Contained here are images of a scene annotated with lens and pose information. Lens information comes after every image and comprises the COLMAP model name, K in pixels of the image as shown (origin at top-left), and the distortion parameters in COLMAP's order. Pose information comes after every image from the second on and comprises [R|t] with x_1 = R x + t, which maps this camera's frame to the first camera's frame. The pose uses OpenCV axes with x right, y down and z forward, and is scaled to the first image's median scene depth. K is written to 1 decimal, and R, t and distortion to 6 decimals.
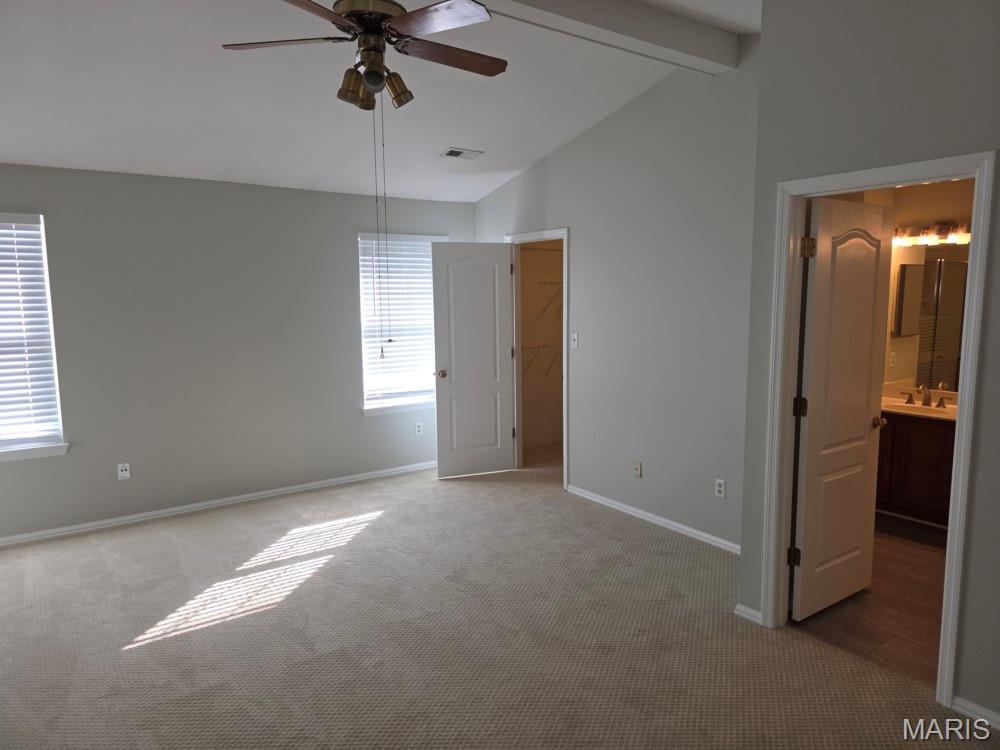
lens RADIAL K [[671.0, 0, 503.7], [0, 671.0, 365.4], [0, 0, 1]] dist [0.061656, -0.059814]
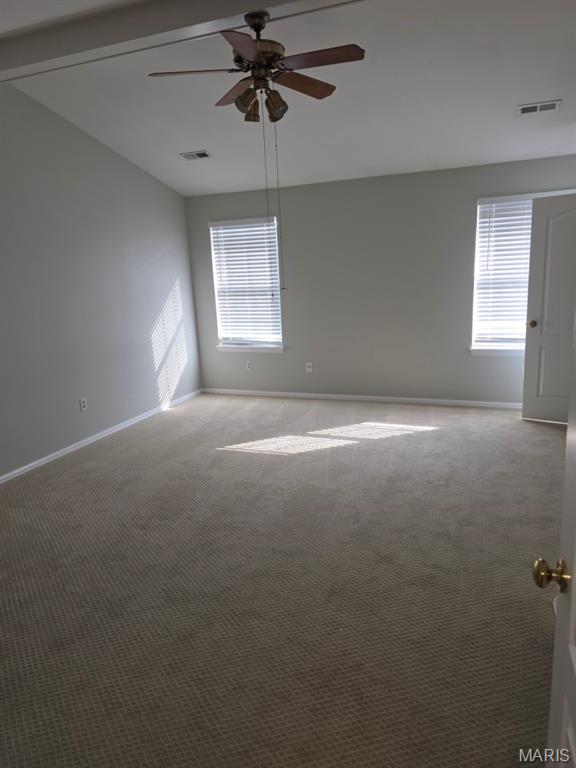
lens RADIAL K [[515.3, 0, 285.5], [0, 515.3, 381.8], [0, 0, 1]] dist [0.061656, -0.059814]
pose [[0.539585, 0.161021, -0.826390, 0.487981], [-0.050887, 0.985984, 0.158891, -0.011108], [0.840392, -0.043683, 0.540216, 0.249776]]
